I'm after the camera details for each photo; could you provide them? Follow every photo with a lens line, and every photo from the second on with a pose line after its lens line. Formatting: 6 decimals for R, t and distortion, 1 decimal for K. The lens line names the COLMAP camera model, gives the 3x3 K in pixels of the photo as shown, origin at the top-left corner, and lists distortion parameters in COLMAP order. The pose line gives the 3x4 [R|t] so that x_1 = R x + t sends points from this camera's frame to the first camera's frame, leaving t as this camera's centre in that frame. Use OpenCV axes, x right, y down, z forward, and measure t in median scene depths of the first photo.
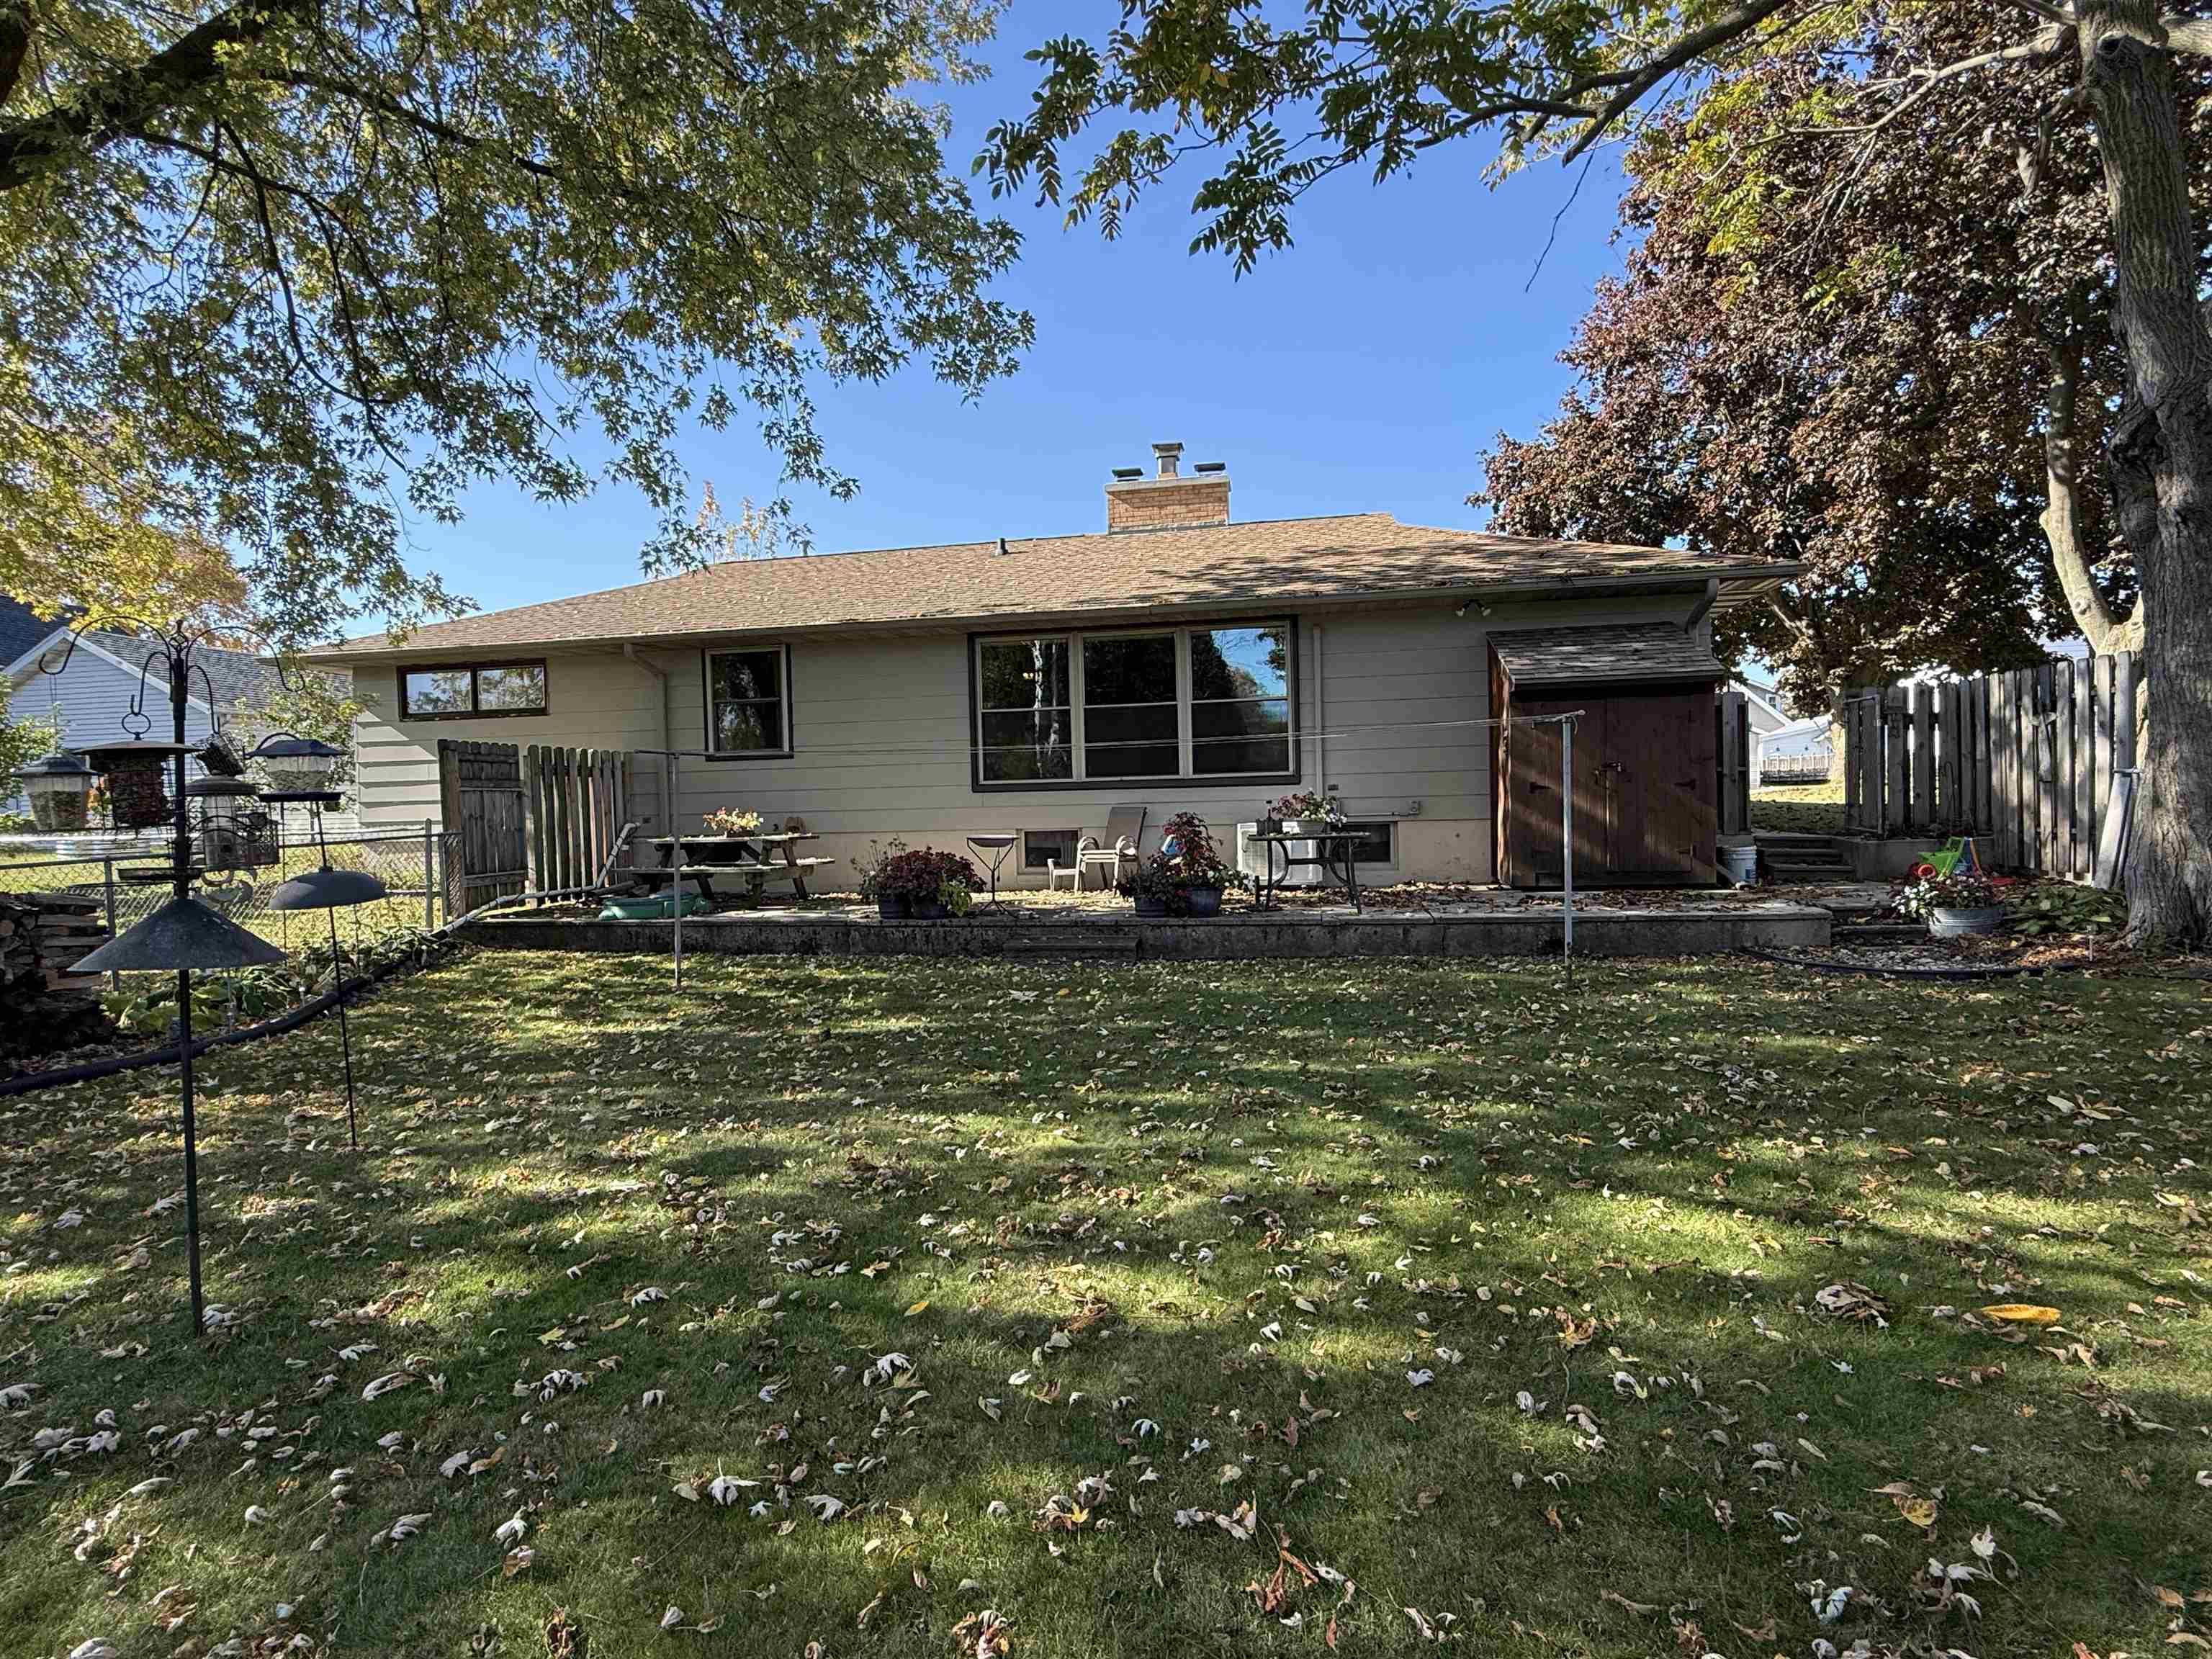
lens RADIAL K [[1077.4, 0, 1107.9], [0, 1077.4, 823.1], [0, 0, 1]] dist [0.004528, -0.000860]
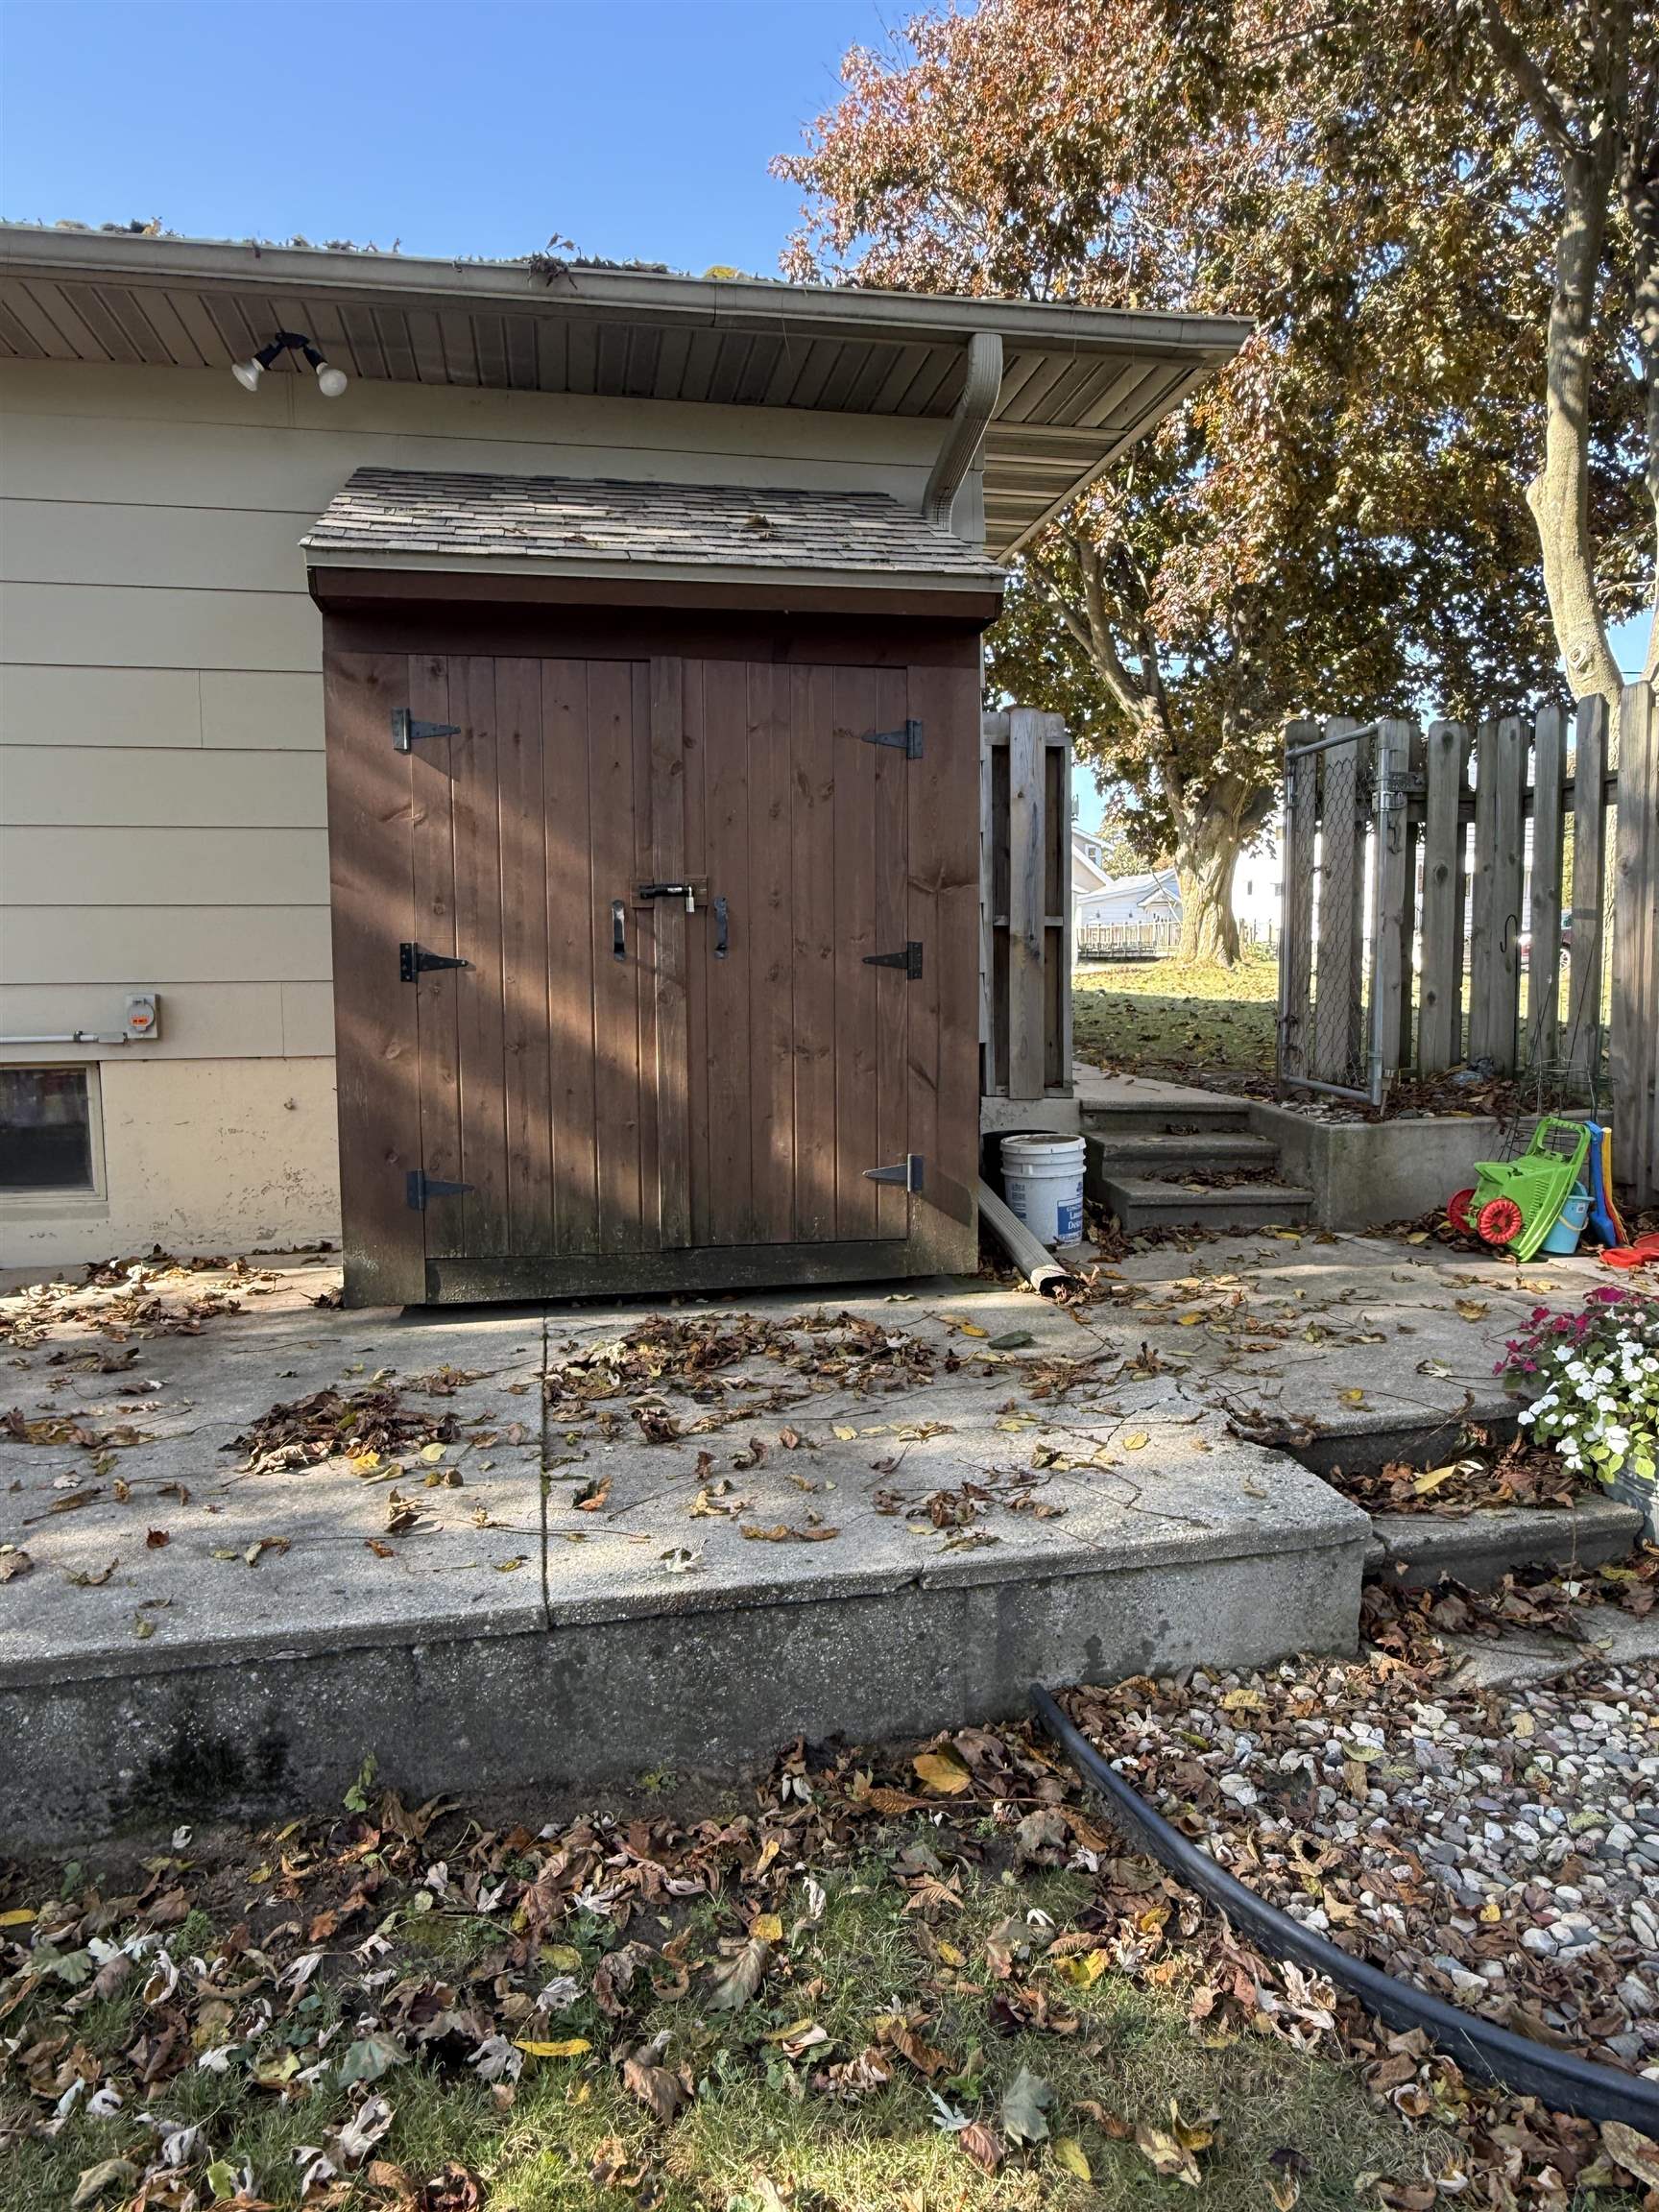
lens RADIAL K [[1420.1, 0, 827.2], [0, 1420.1, 1103.4], [0, 0, 1]] dist [-0.004380, -0.000837]
pose [[0.932513, -0.019441, 0.360612, 0.259187], [-0.005992, 0.997580, 0.069275, -0.015793], [-0.361086, -0.066761, 0.930140, 0.436845]]
